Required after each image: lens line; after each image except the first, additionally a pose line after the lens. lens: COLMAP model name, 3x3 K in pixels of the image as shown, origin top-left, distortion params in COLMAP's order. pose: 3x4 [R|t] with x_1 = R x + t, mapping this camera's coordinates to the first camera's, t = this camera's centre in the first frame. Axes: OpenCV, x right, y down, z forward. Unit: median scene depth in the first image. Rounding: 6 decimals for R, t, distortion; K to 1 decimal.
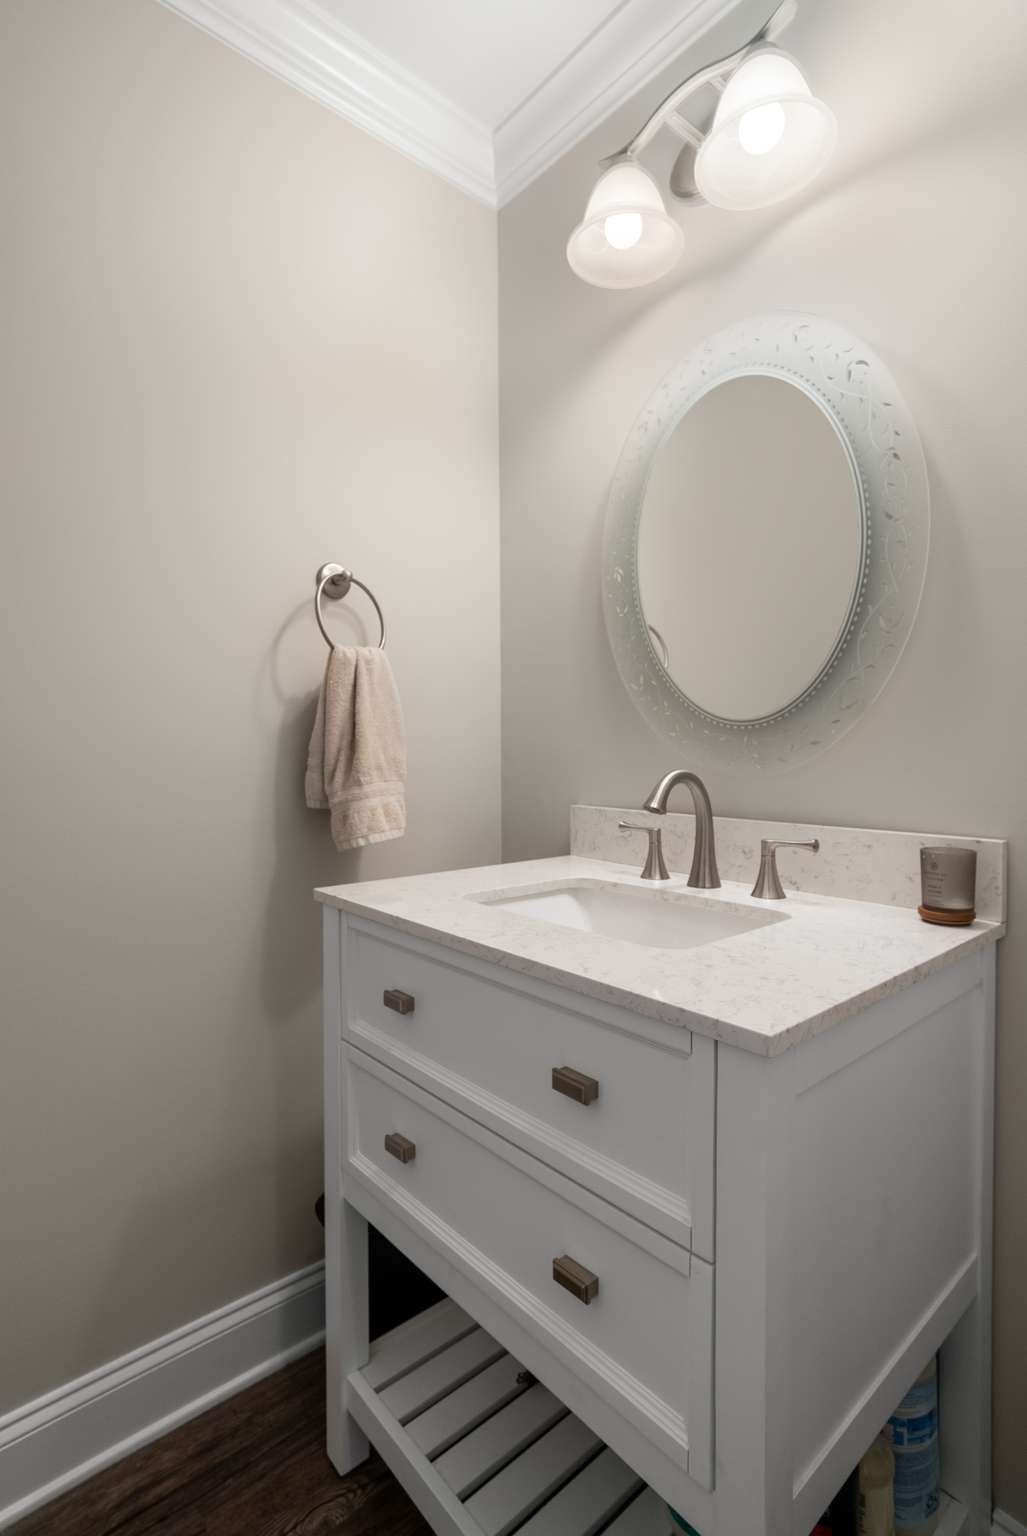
lens RADIAL K [[738.9, 0, 591.9], [0, 738.9, 772.9], [0, 0, 1]] dist [-0.010374, 0.007679]
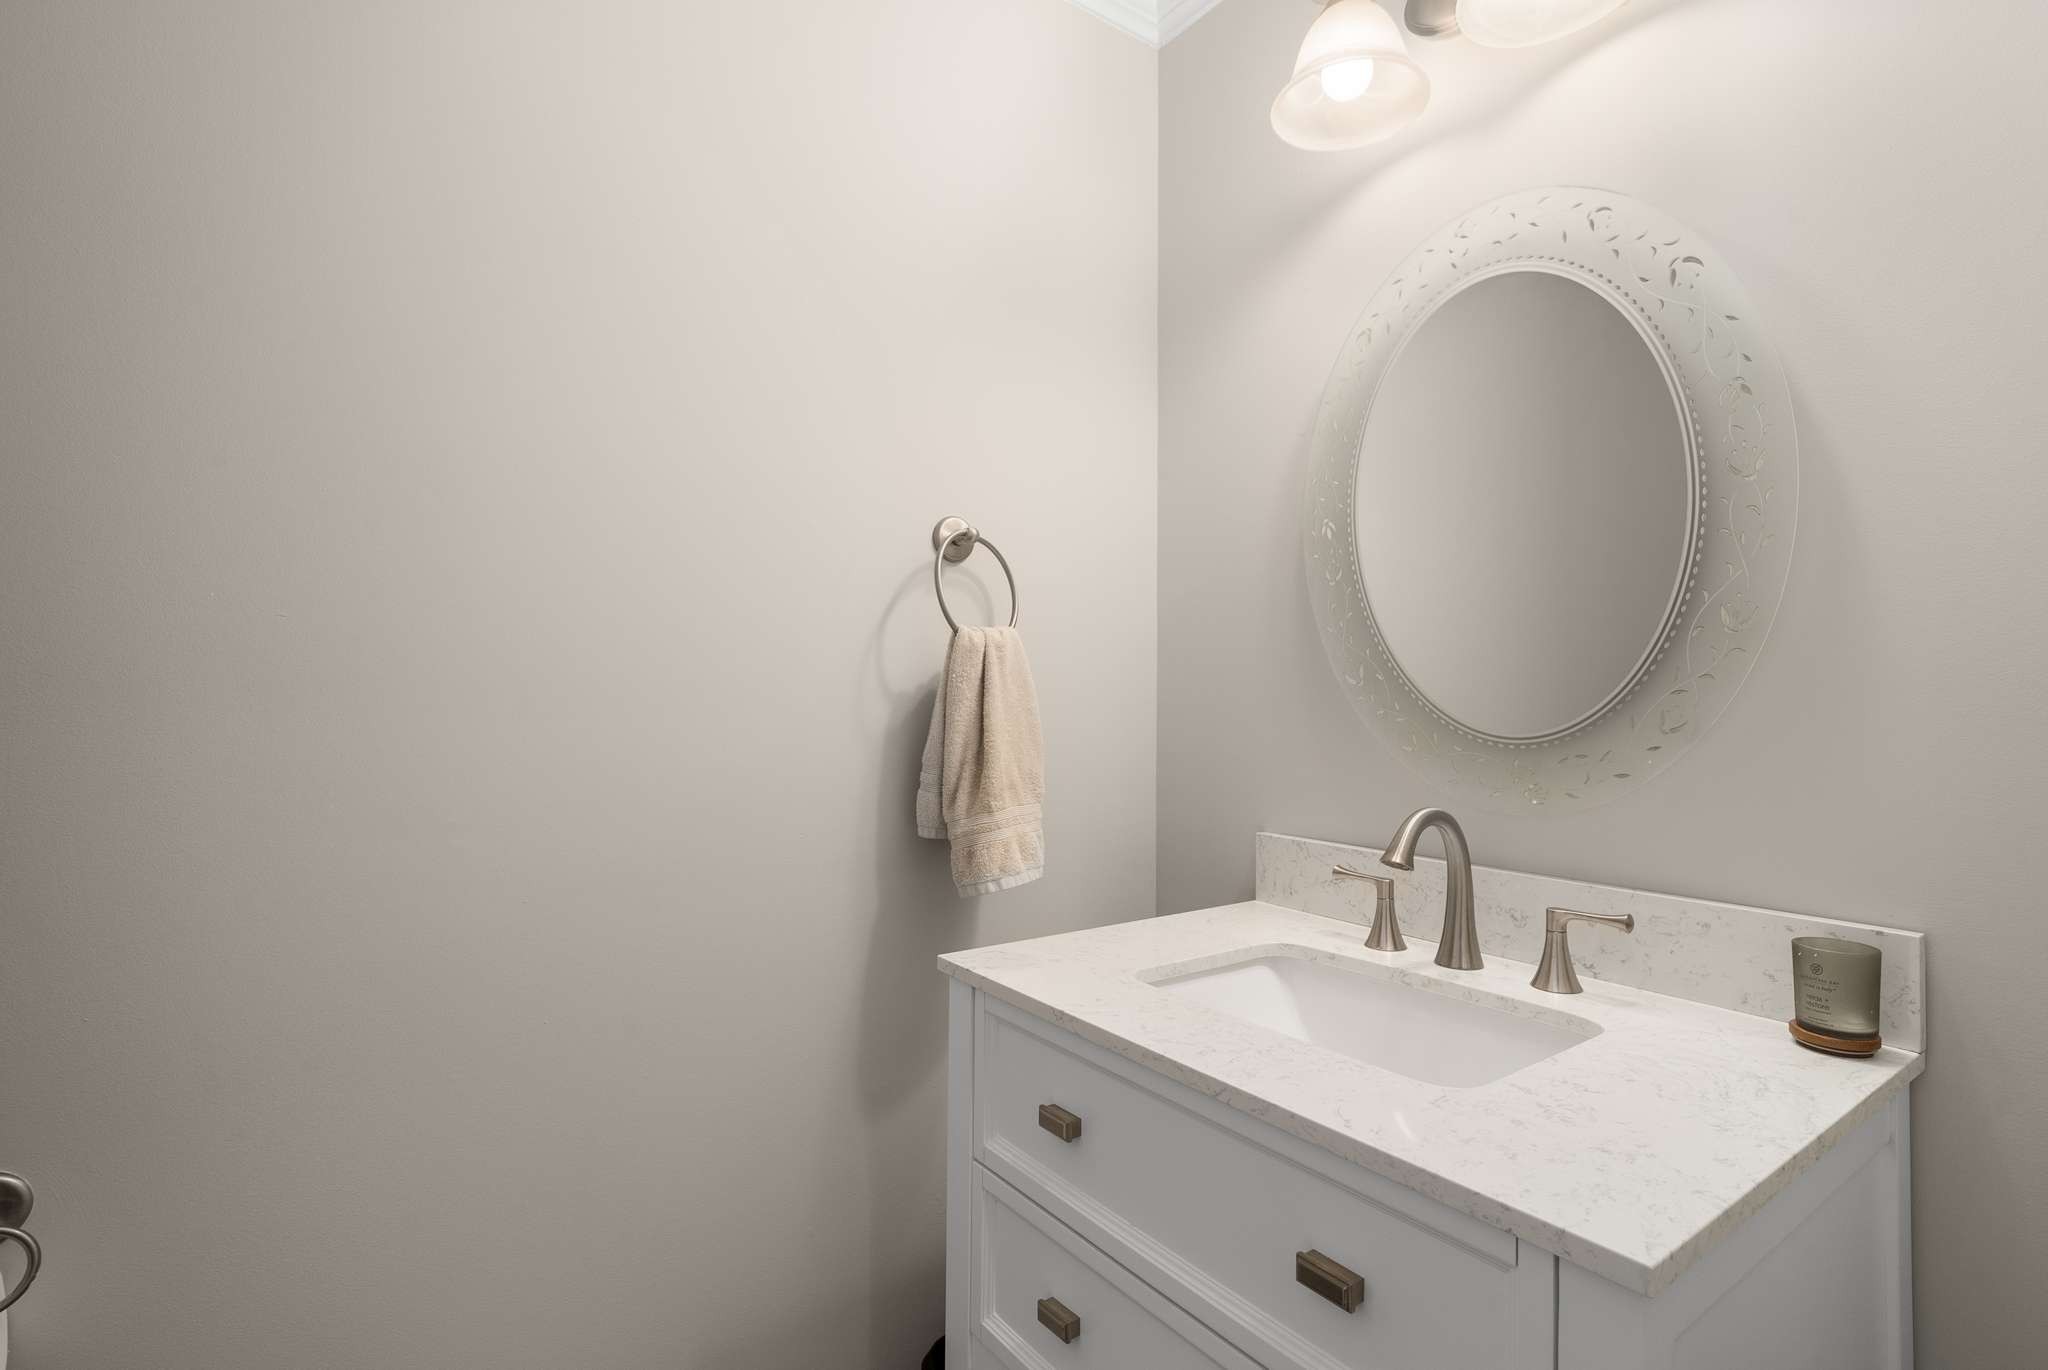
lens RADIAL K [[985.2, 0, 1095.0], [0, 985.2, 663.4], [0, 0, 1]] dist [-0.010374, 0.007679]
pose [[0.996079, 0.005719, -0.088288, -0.128167], [-0.008386, 0.999519, -0.029873, -0.117311], [0.088075, 0.030497, 0.995647, -0.008447]]
